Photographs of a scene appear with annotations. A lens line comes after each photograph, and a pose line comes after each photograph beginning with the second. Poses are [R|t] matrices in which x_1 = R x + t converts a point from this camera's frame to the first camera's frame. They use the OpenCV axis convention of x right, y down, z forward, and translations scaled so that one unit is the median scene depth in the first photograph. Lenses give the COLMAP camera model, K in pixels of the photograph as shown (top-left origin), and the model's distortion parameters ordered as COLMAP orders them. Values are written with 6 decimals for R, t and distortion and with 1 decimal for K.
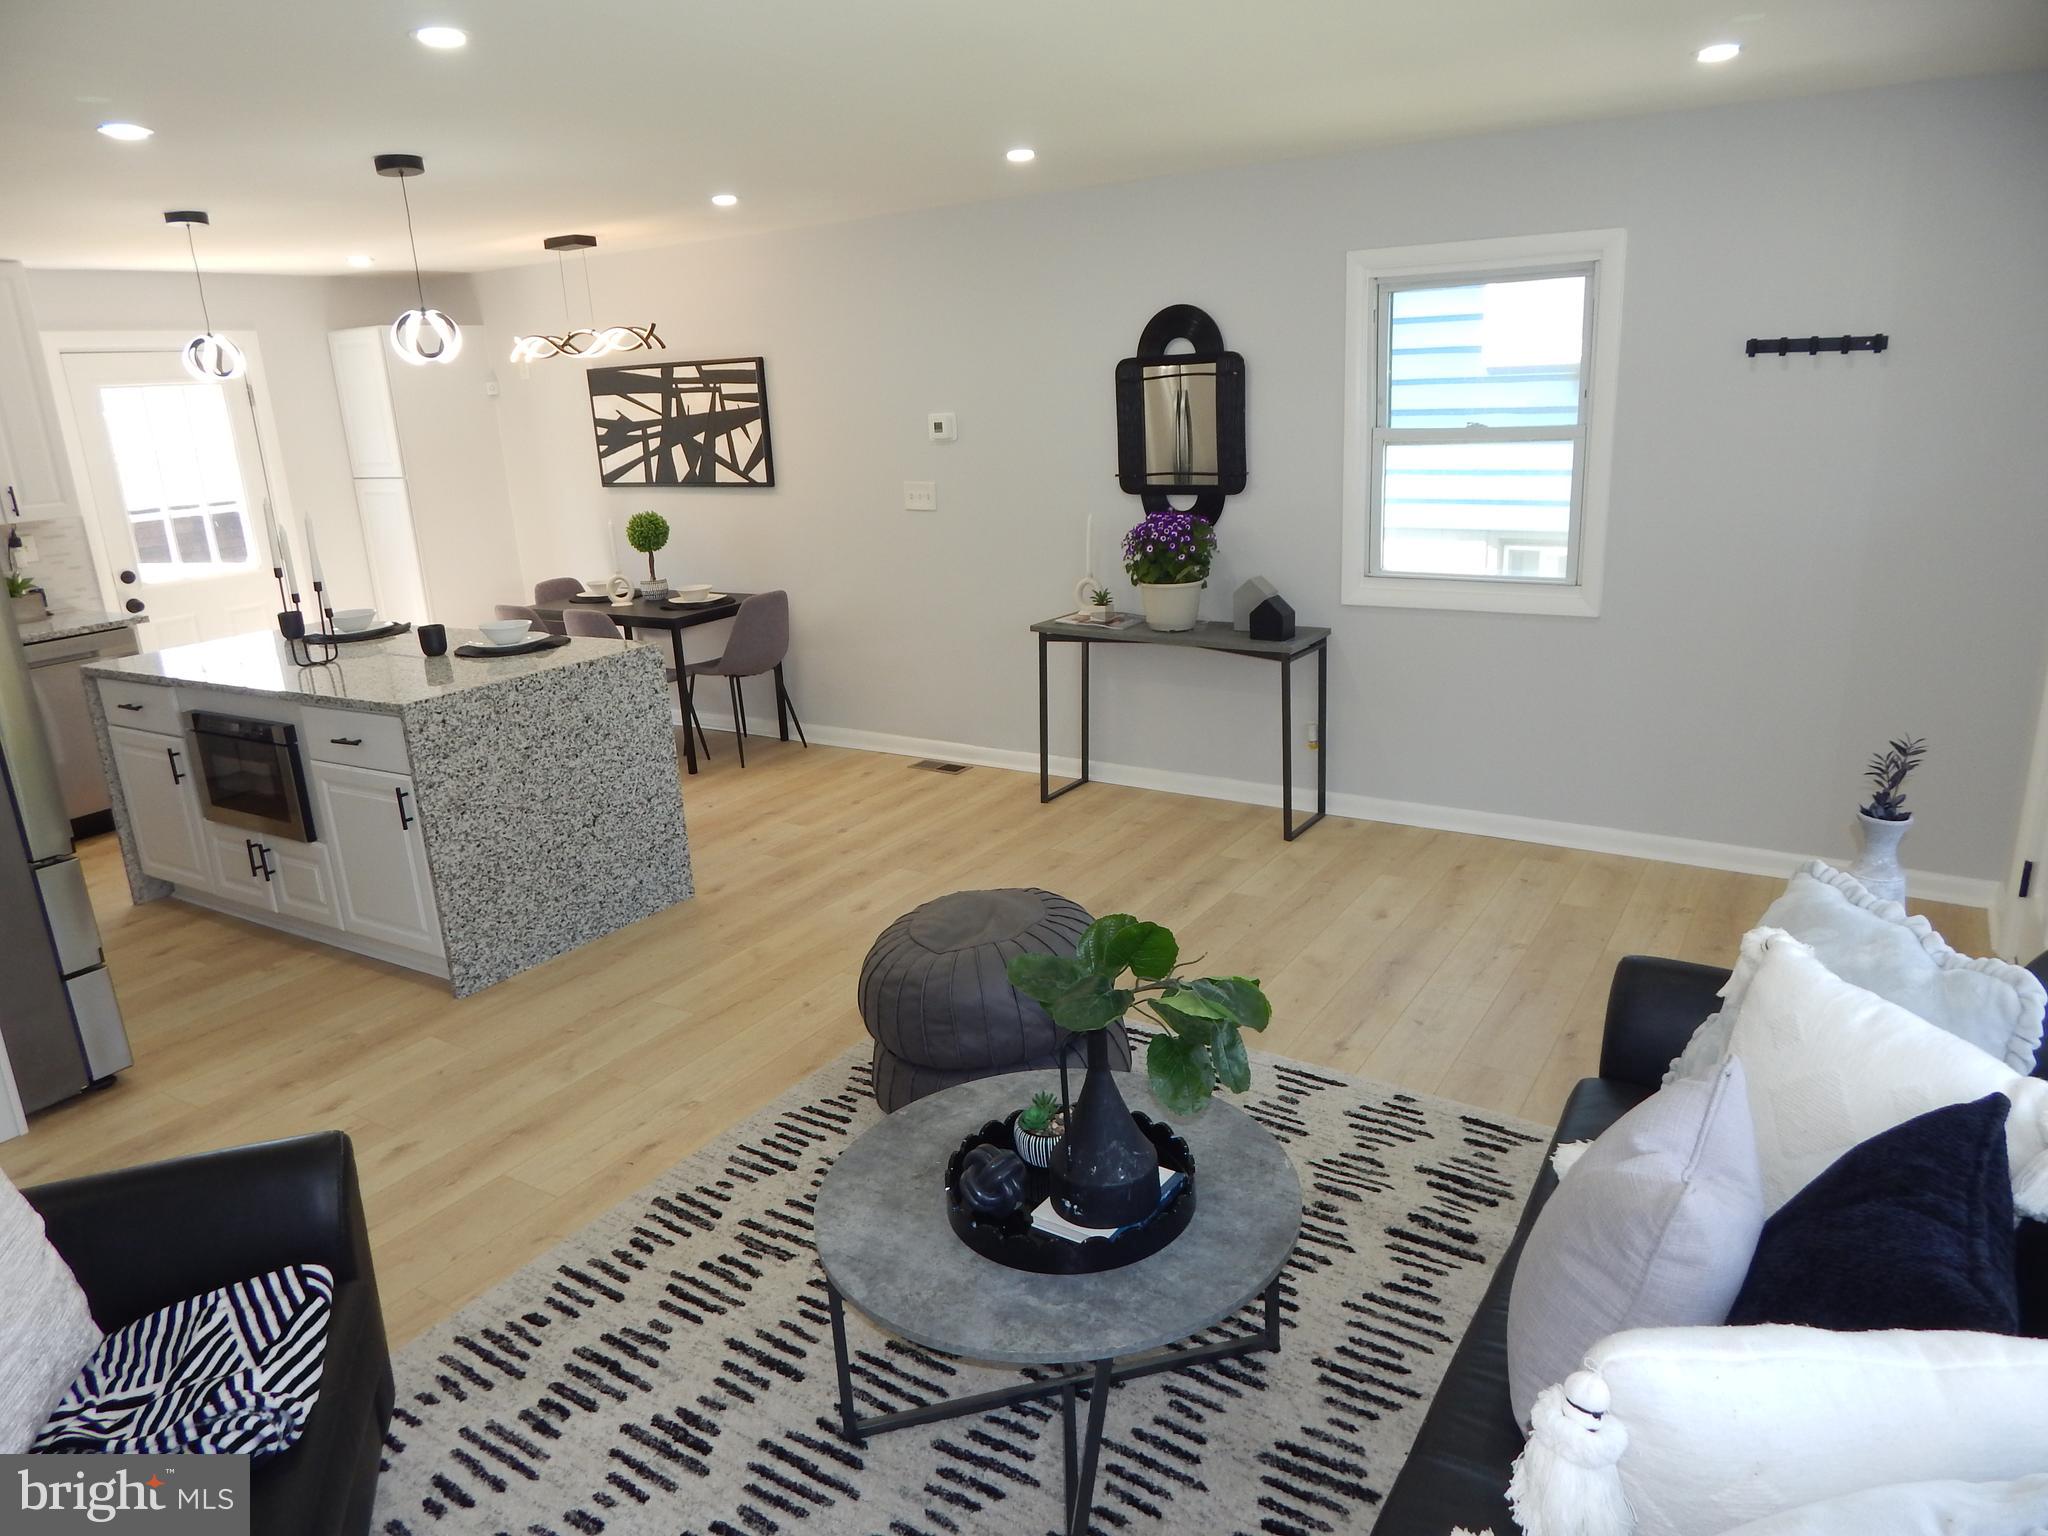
lens RADIAL K [[1361.2, 0, 1044.9], [0, 1361.2, 748.8], [0, 0, 1]] dist [0.010951, -0.009412]
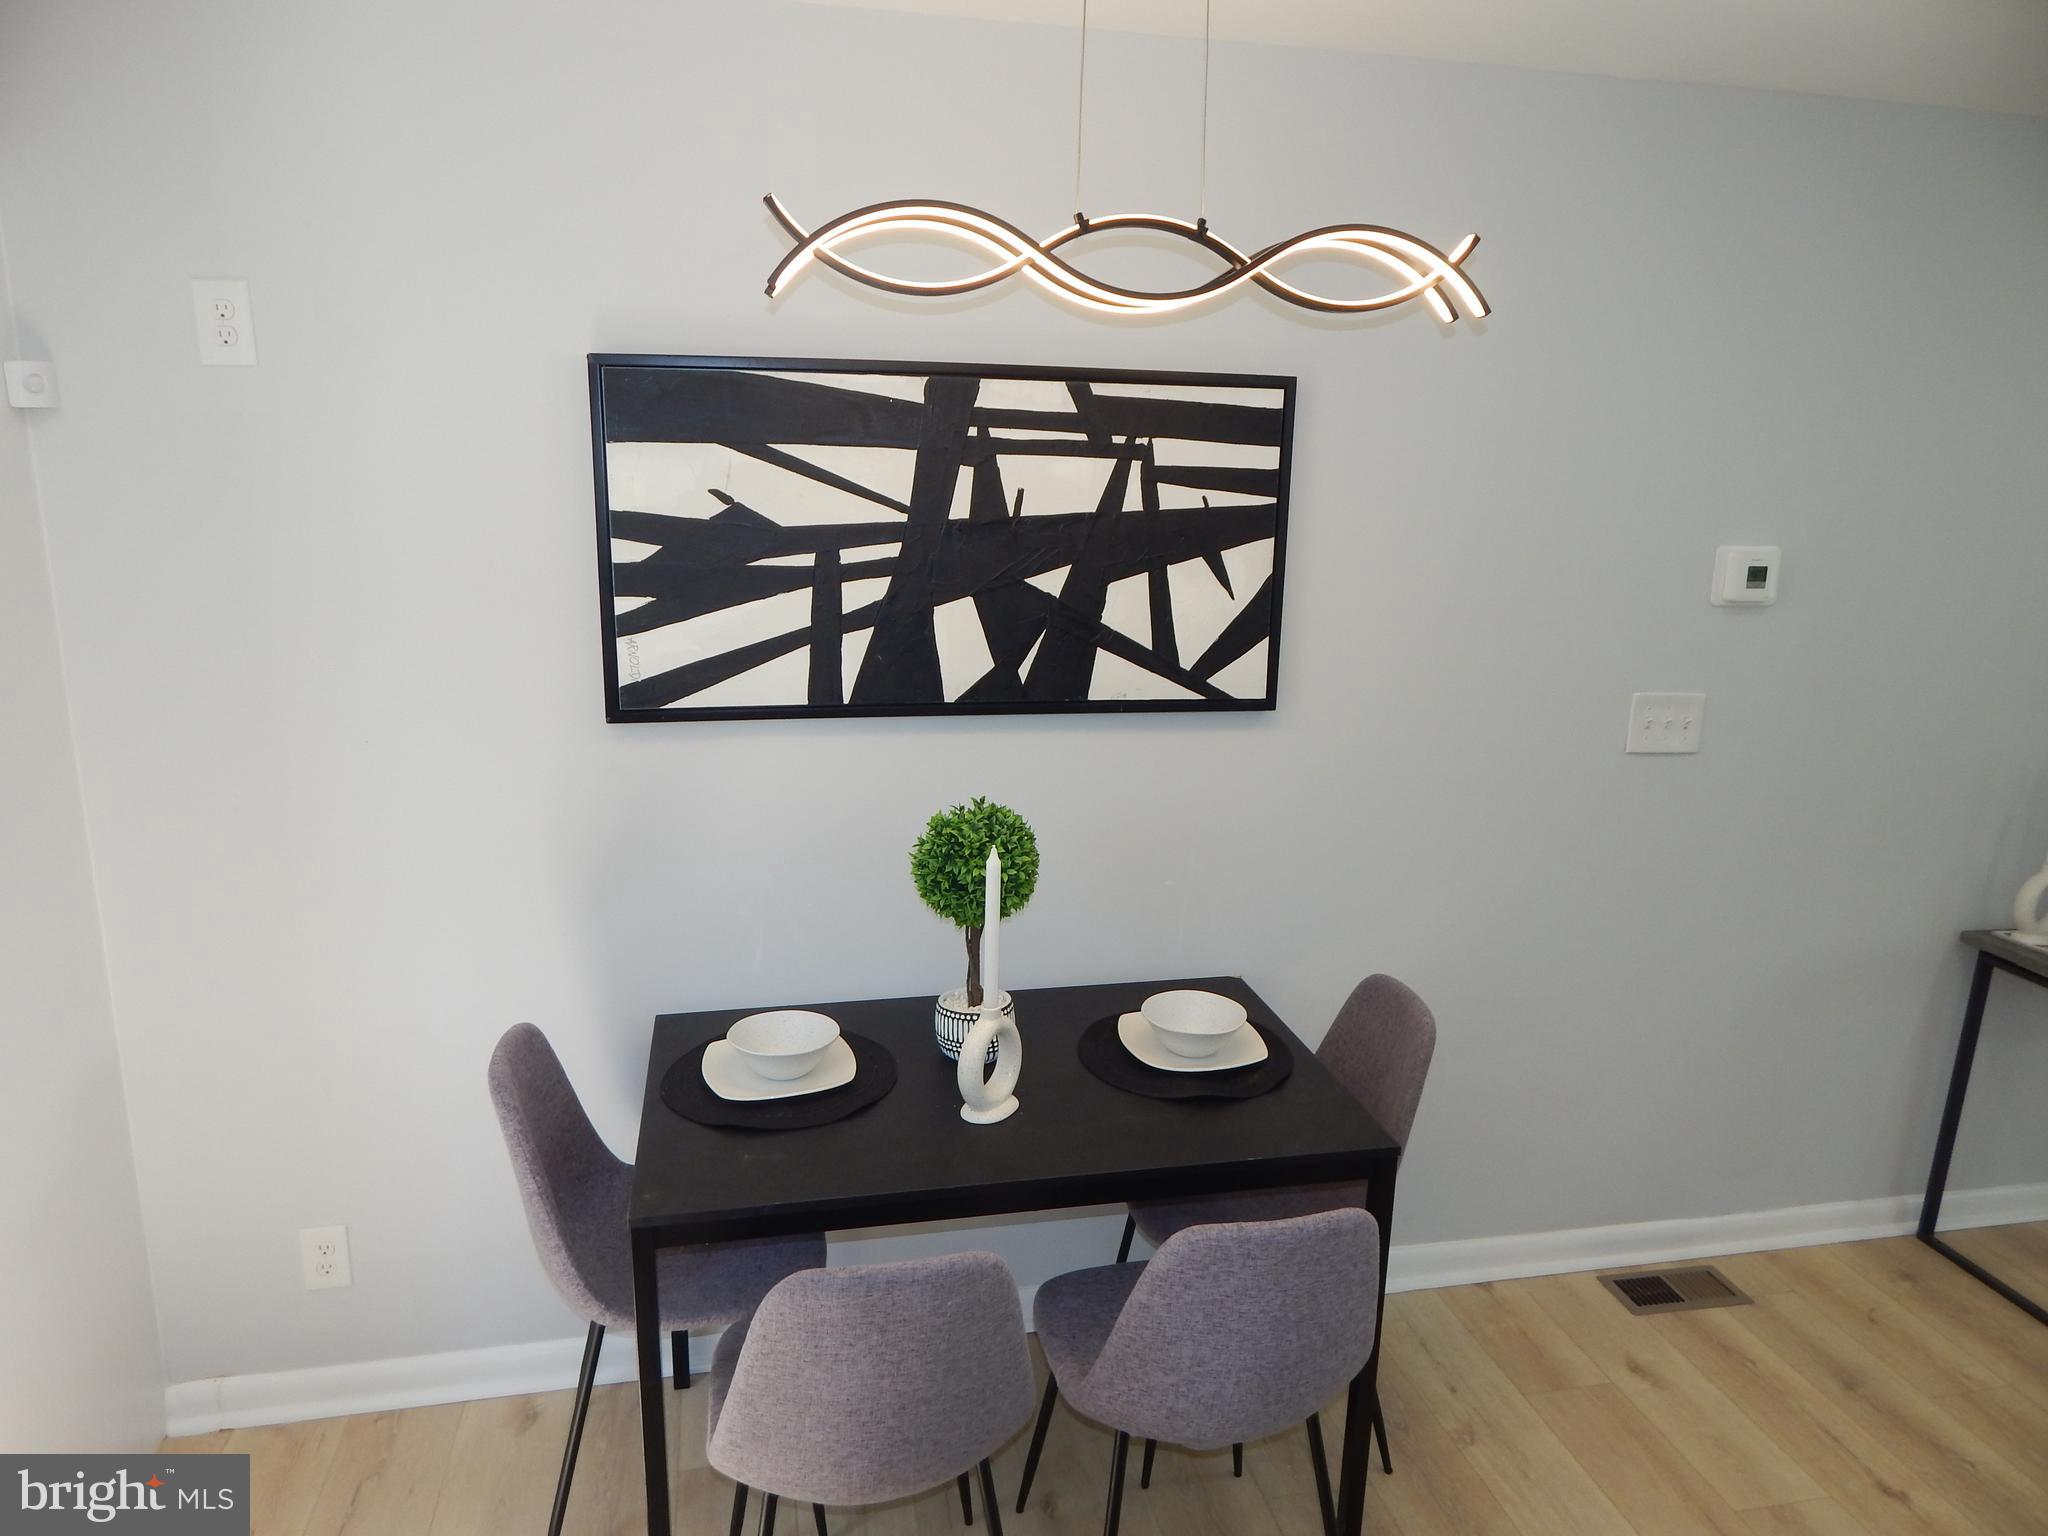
lens RADIAL K [[1366.3, 0, 1037.3], [0, 1366.3, 772.1], [0, 0, 1]] dist [-0.011374, -0.001248]
pose [[0.716276, -0.087598, 0.692297, -0.734126], [0.128567, 0.991672, -0.007542, -0.254615], [-0.685871, 0.094409, 0.721573, 1.081823]]
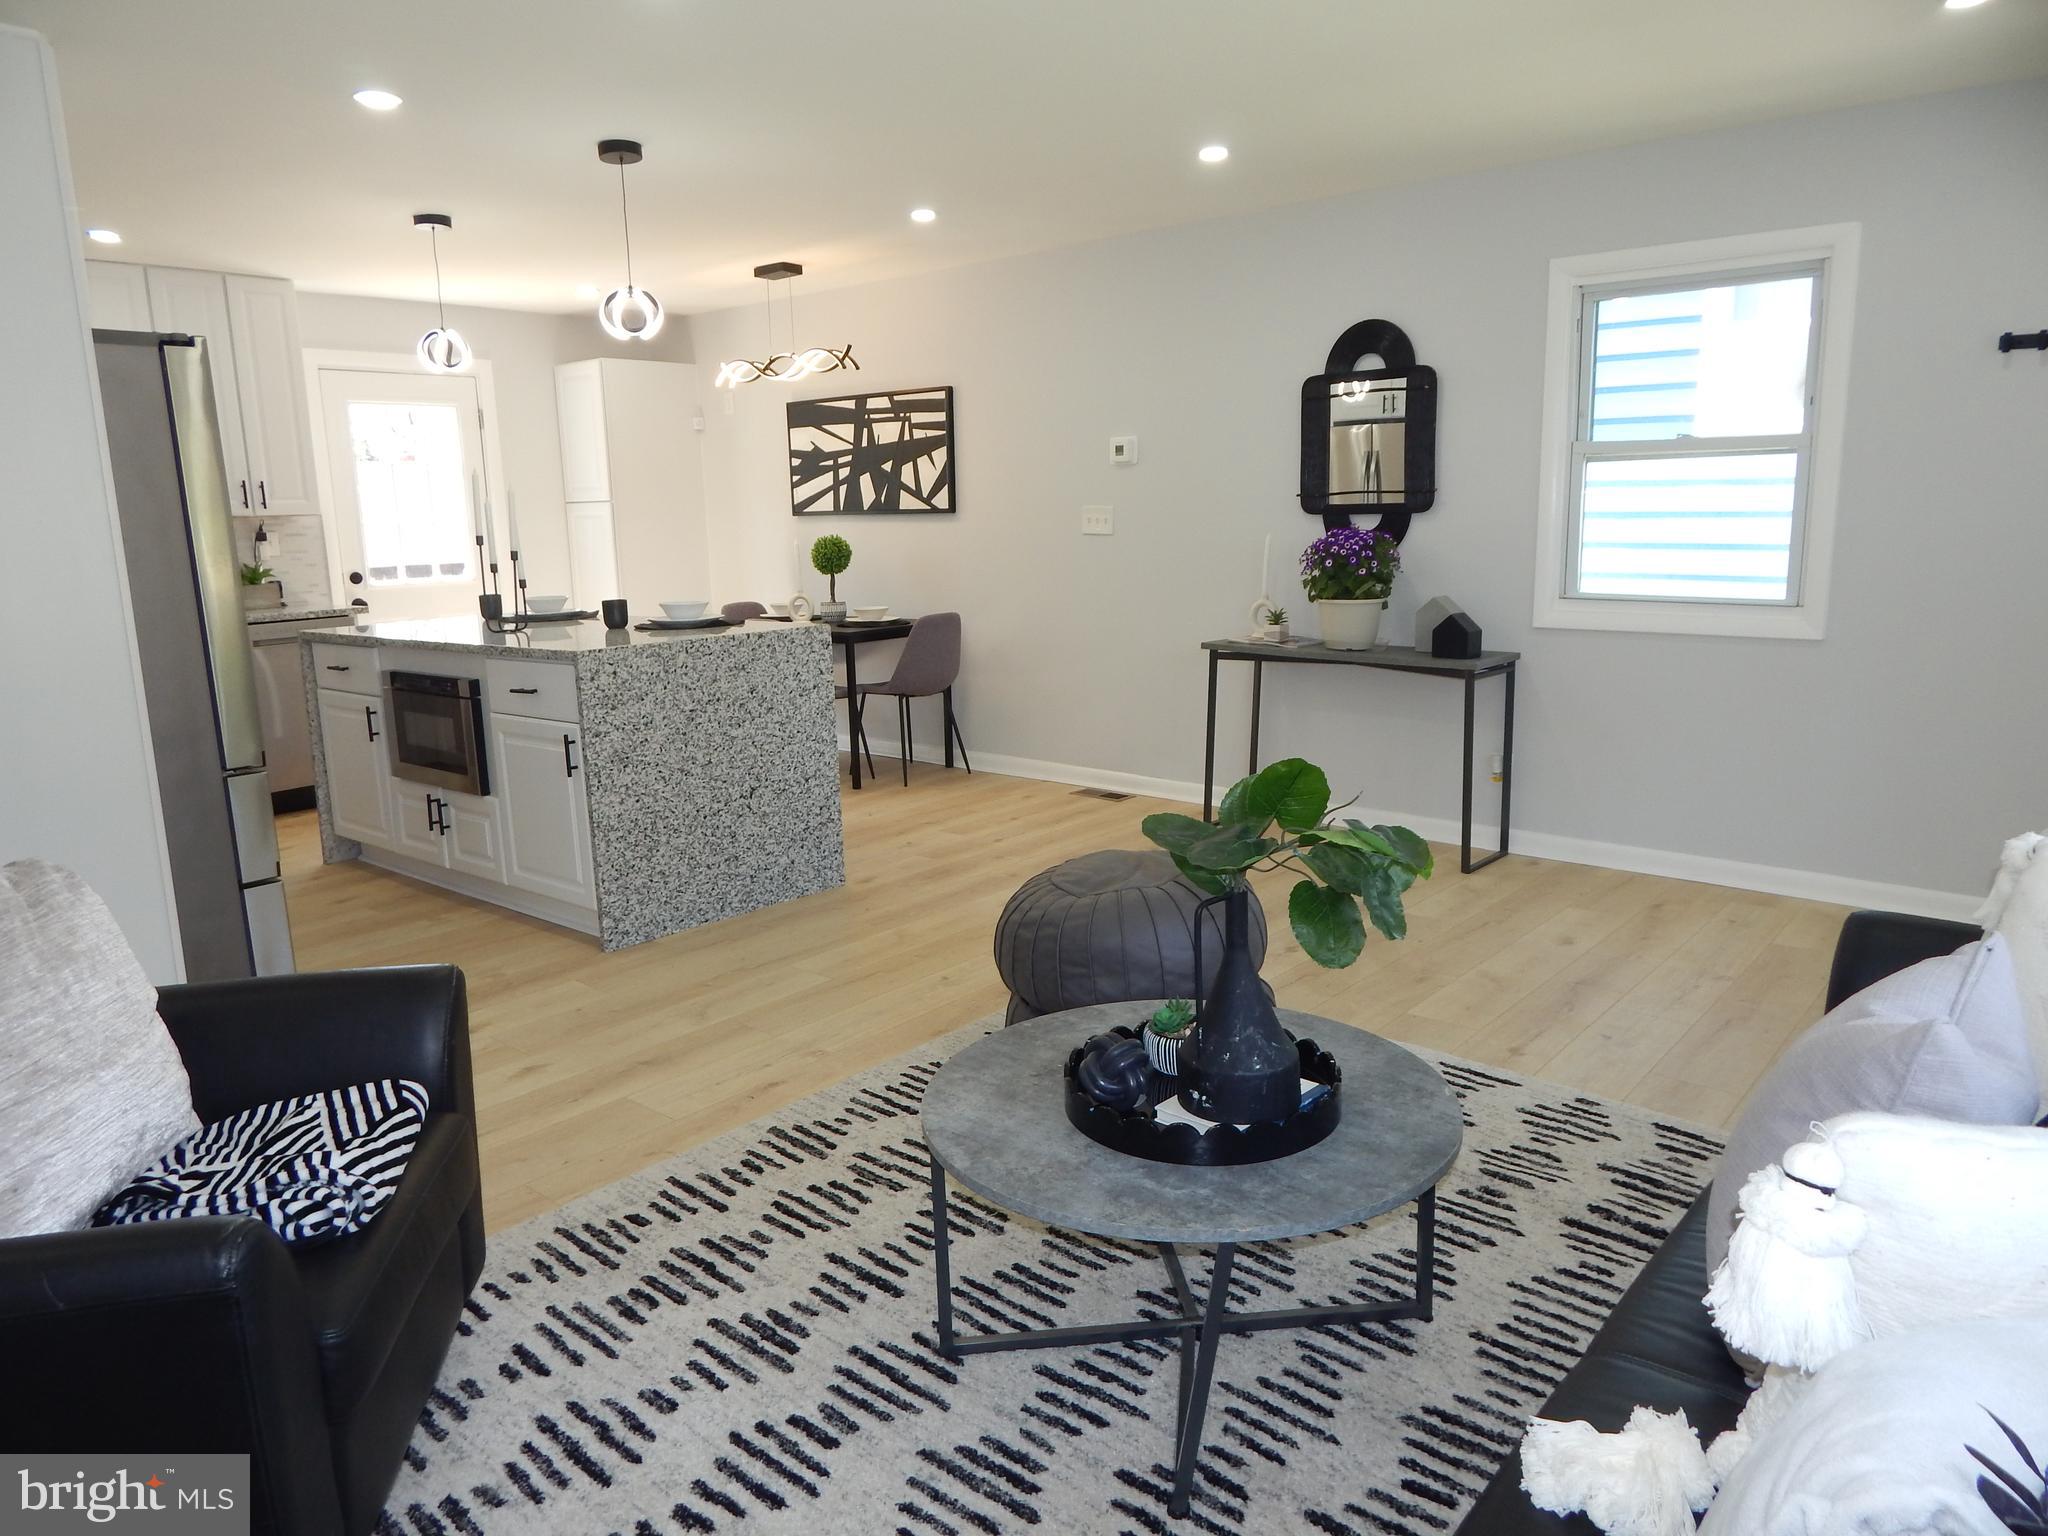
lens RADIAL K [[1361.2, 0, 1044.9], [0, 1361.2, 748.8], [0, 0, 1]] dist [0.010951, -0.009412]
pose [[0.990249, 0.049514, -0.130212, 0.010939], [-0.060373, 0.994899, -0.080818, 0.084330], [0.125547, 0.087891, 0.988187, 0.033431]]
